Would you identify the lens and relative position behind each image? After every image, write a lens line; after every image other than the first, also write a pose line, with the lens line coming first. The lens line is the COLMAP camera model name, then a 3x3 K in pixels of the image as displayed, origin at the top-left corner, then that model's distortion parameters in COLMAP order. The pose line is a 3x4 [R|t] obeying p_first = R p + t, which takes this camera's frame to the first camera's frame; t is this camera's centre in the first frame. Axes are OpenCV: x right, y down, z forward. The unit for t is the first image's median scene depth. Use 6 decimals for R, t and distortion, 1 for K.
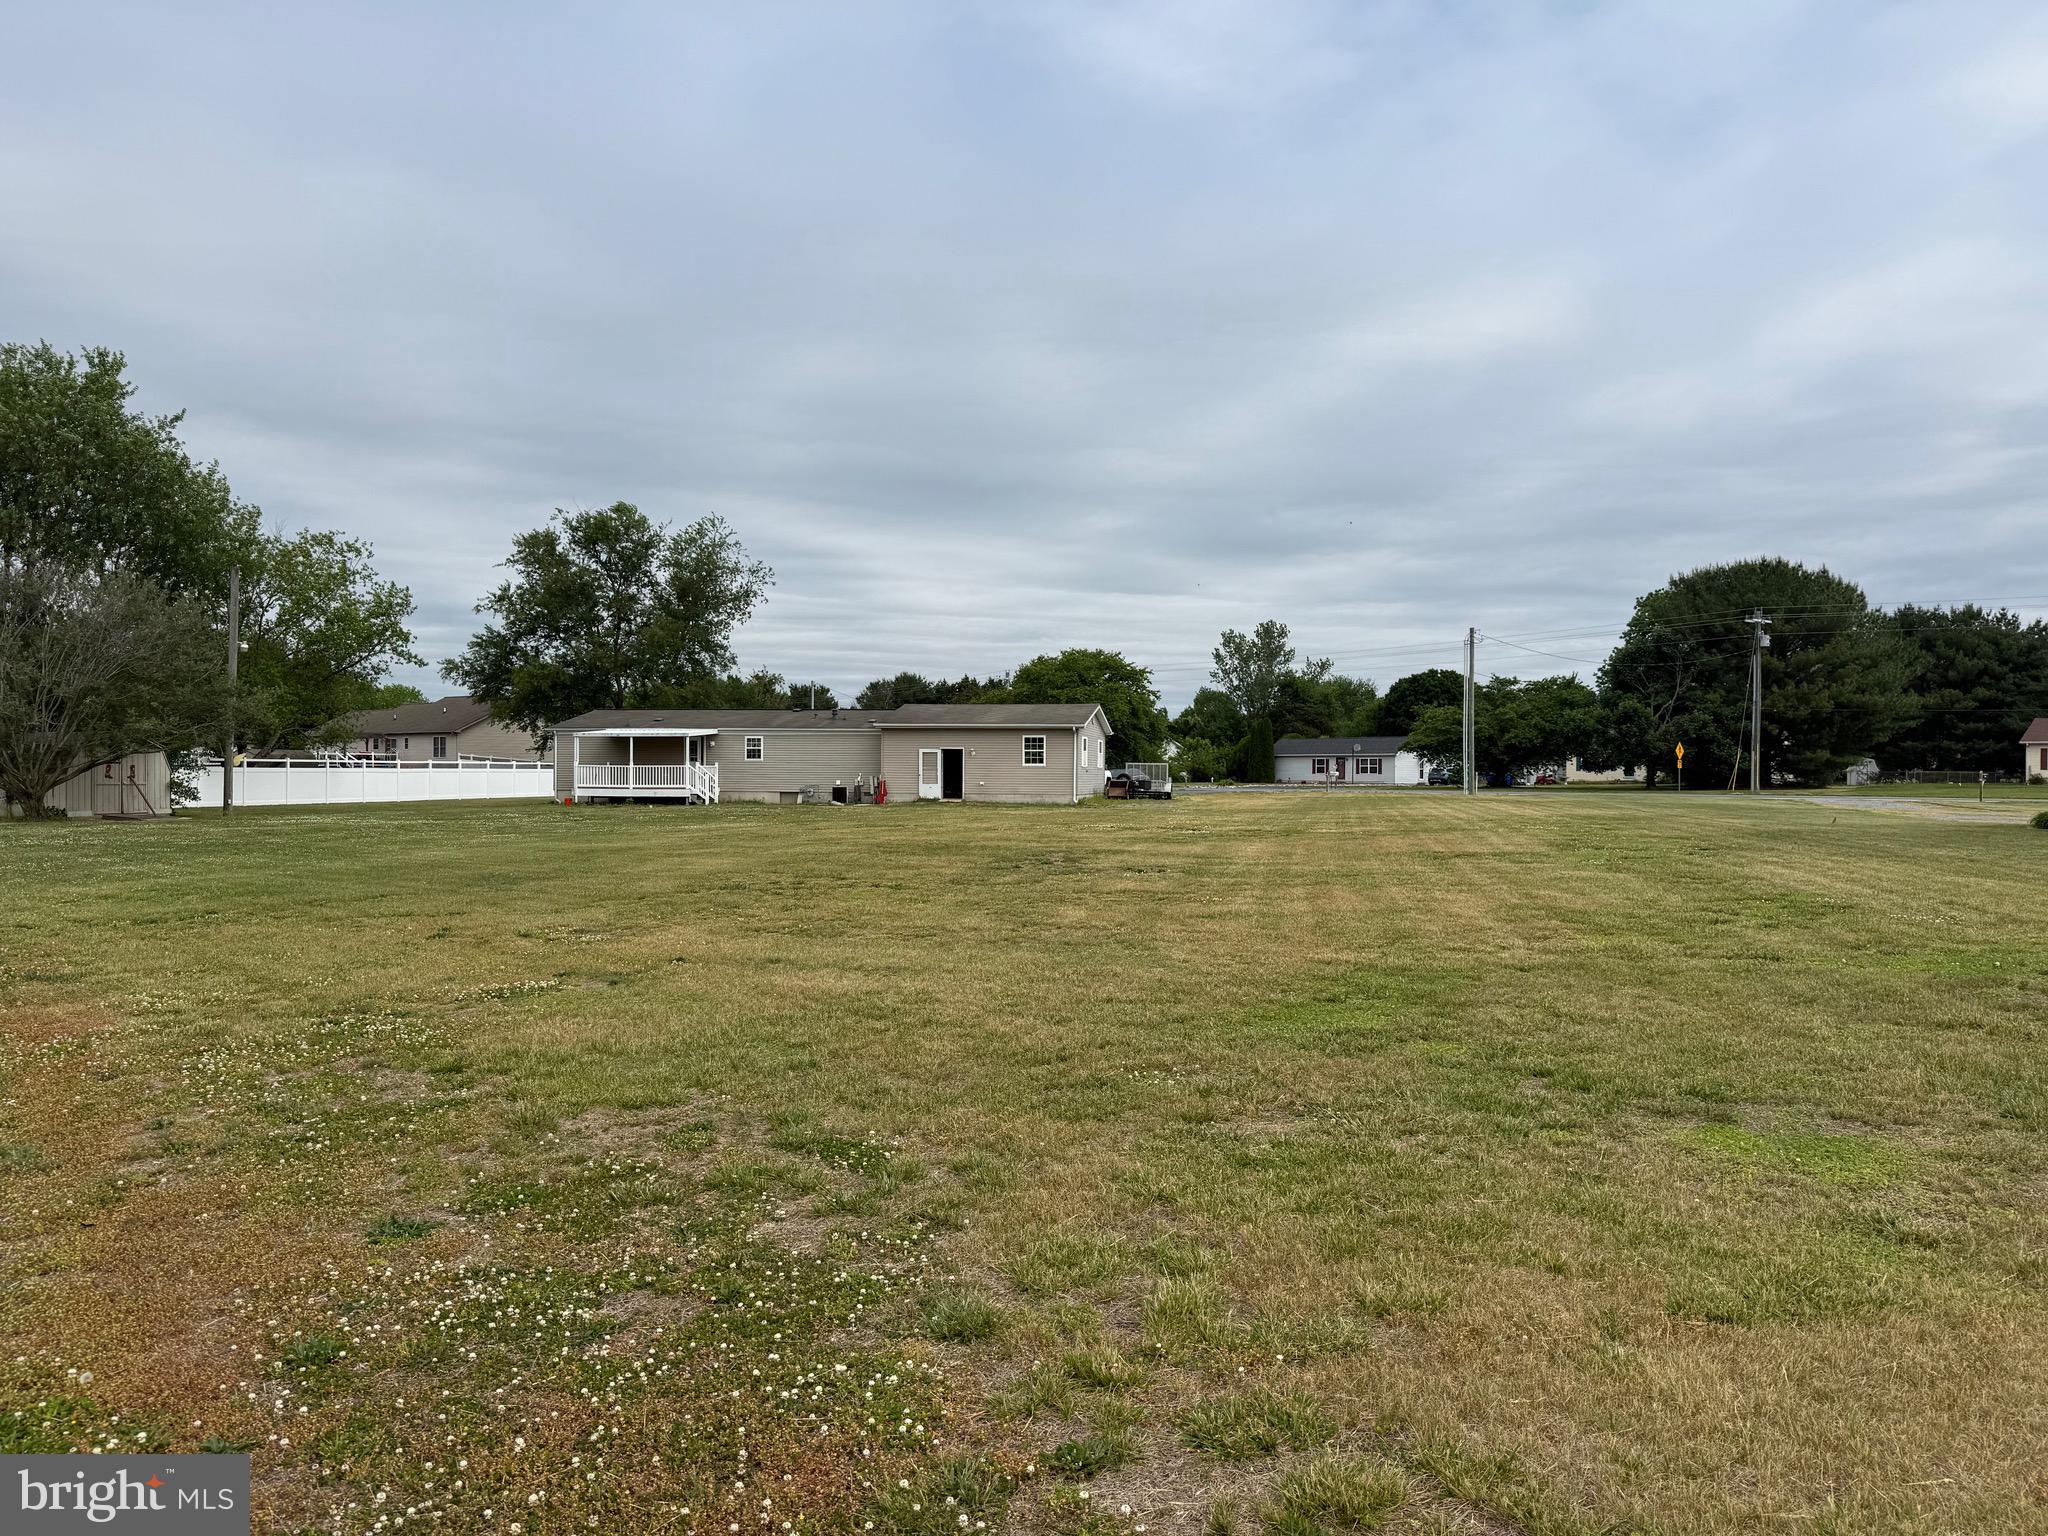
lens RADIAL K [[1429.1, 0, 1024.0], [0, 1429.1, 768.0], [0, 0, 1]] dist [0.093296, -0.135336]
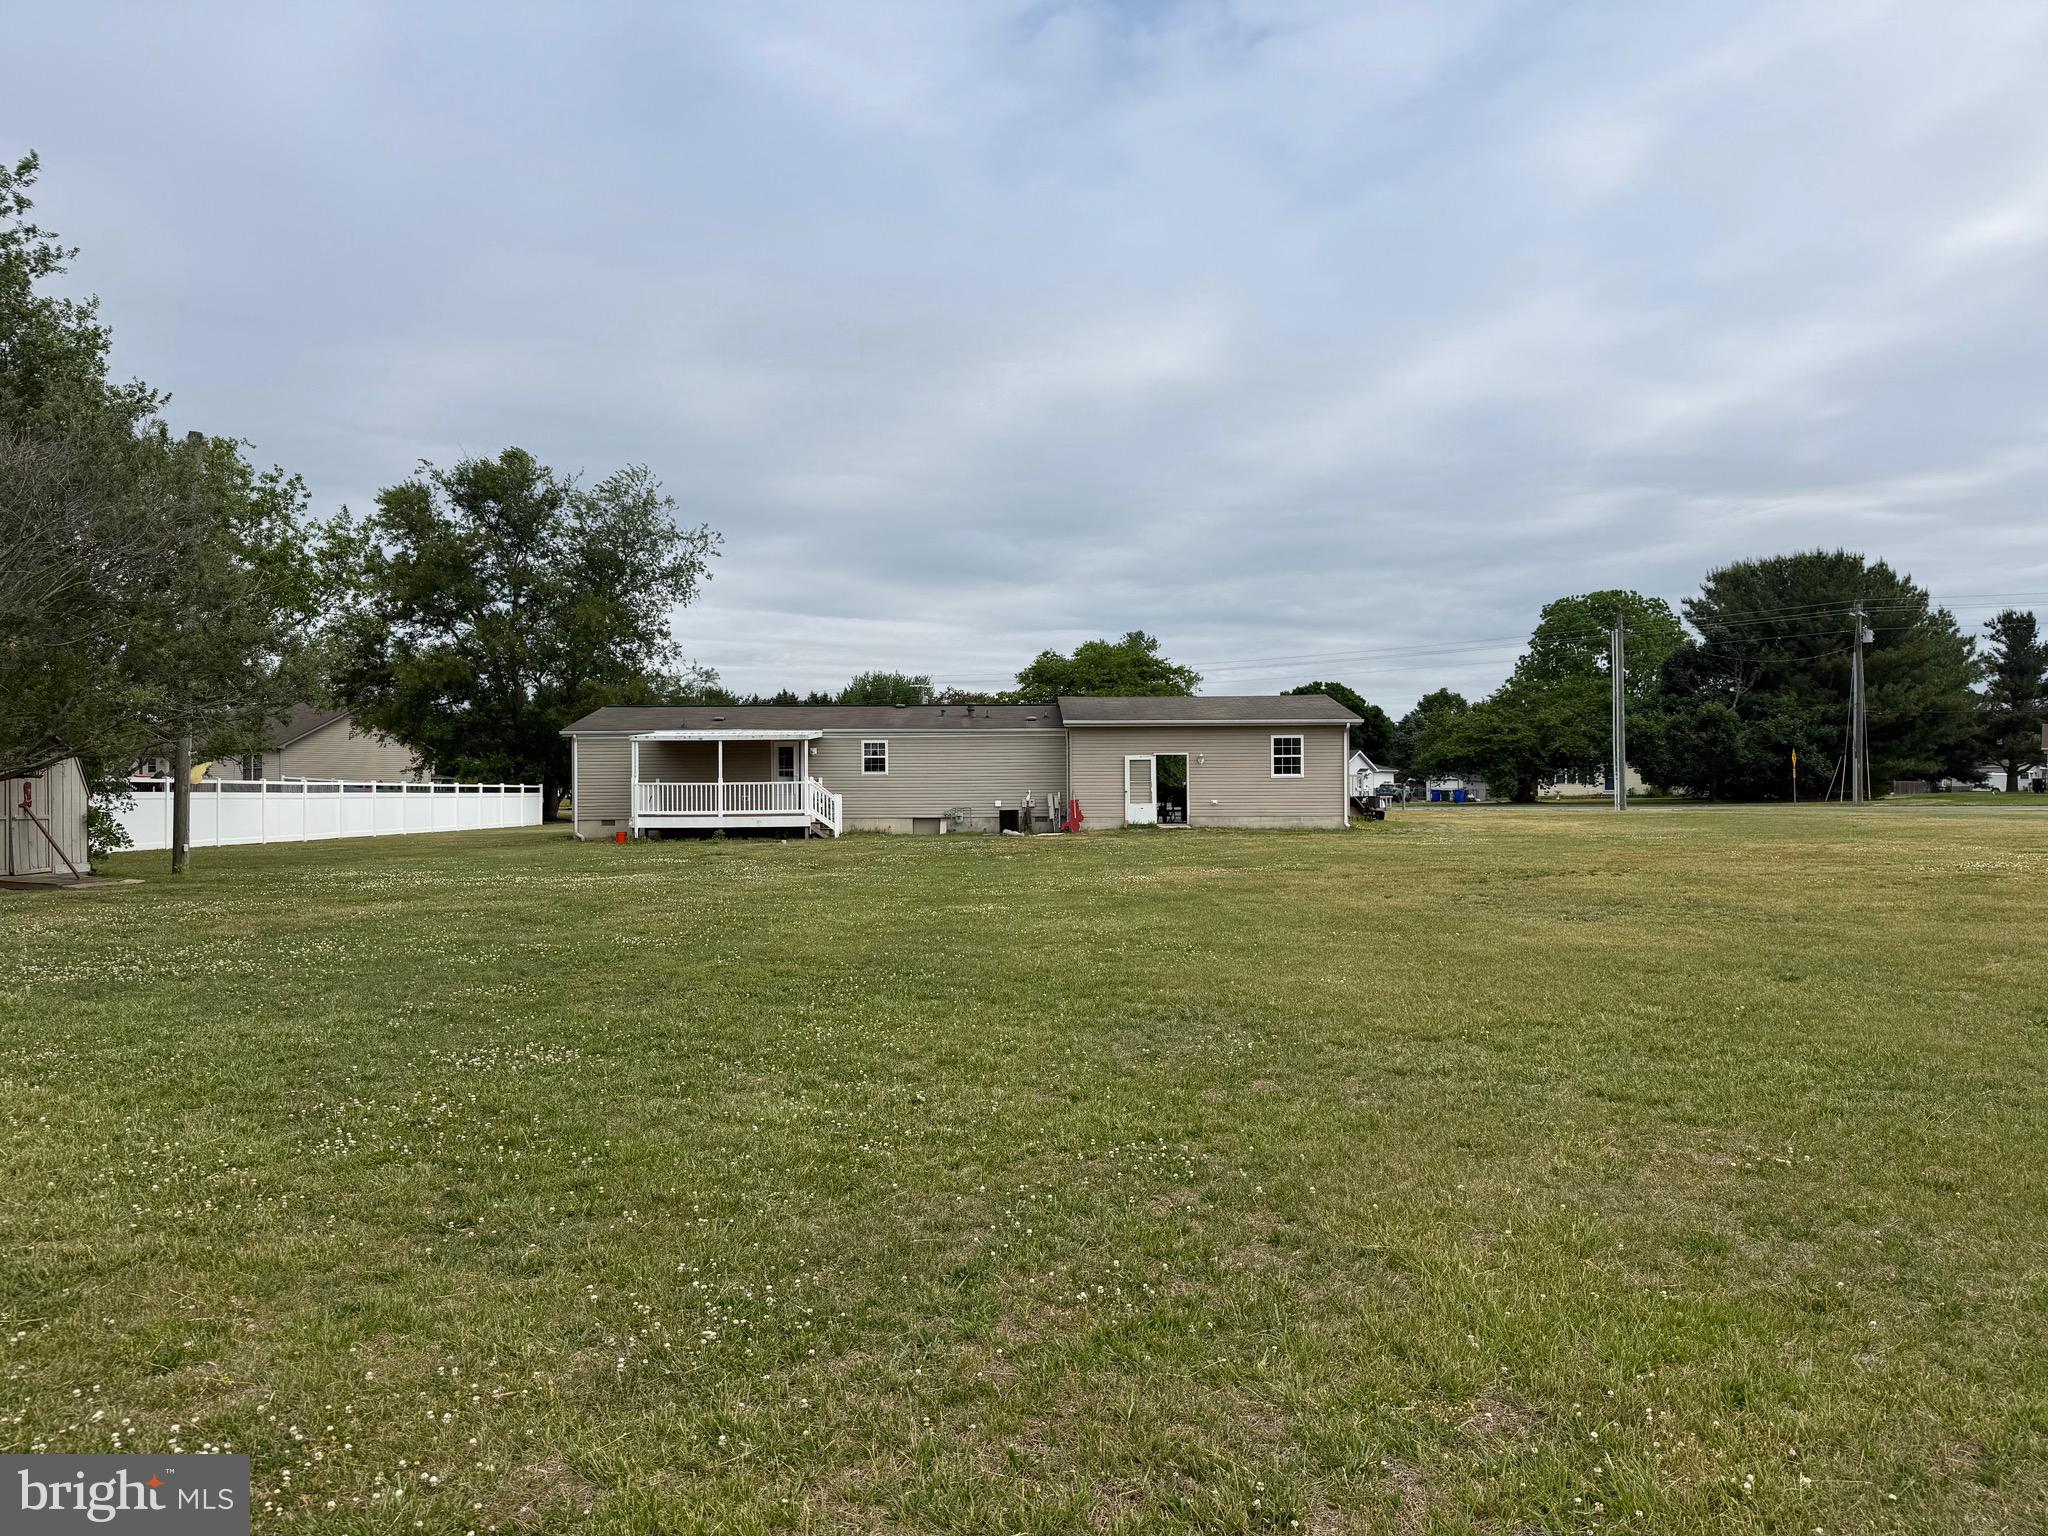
lens RADIAL K [[1455.3, 0, 1022.3], [0, 1455.3, 801.0], [0, 0, 1]] dist [0.029325, -0.002198]
pose [[0.981230, -0.012837, 0.192412, -0.251109], [0.011901, 0.999911, 0.006019, 0.004390], [-0.192472, -0.003616, 0.981296, 0.272572]]
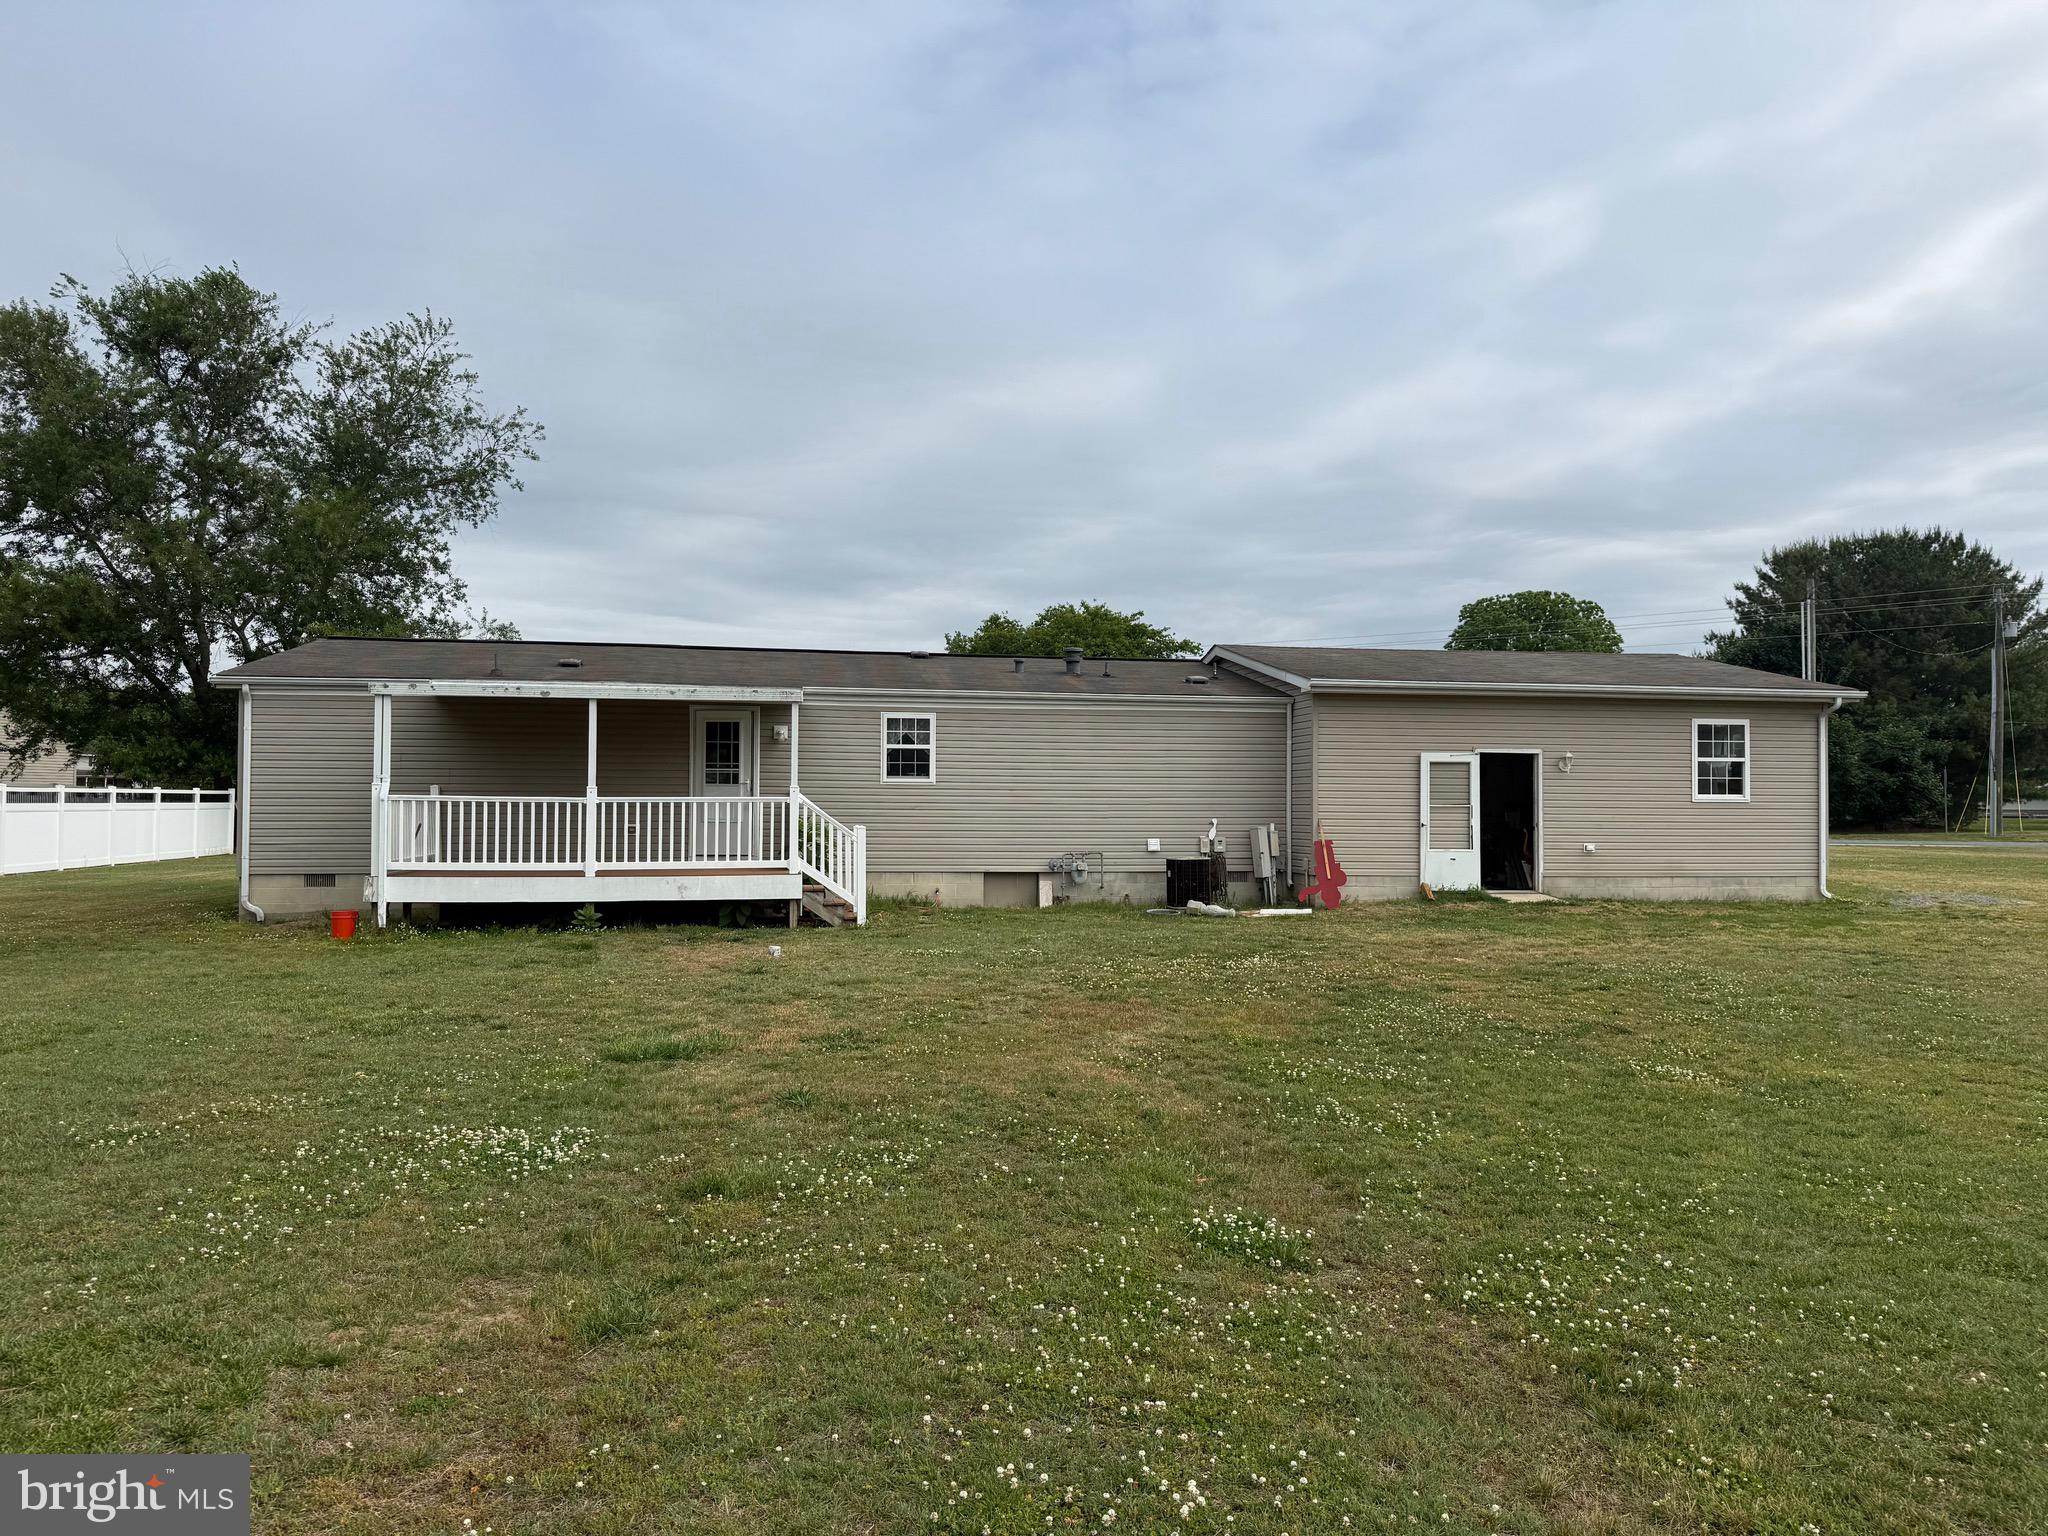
lens RADIAL K [[1429.1, 0, 1024.0], [0, 1429.1, 768.0], [0, 0, 1]] dist [0.093296, -0.135336]
pose [[0.942215, 0.009289, 0.334881, -0.272911], [-0.001856, 0.999745, -0.022510, -0.001057], [-0.335004, 0.020588, 0.941992, 0.652631]]
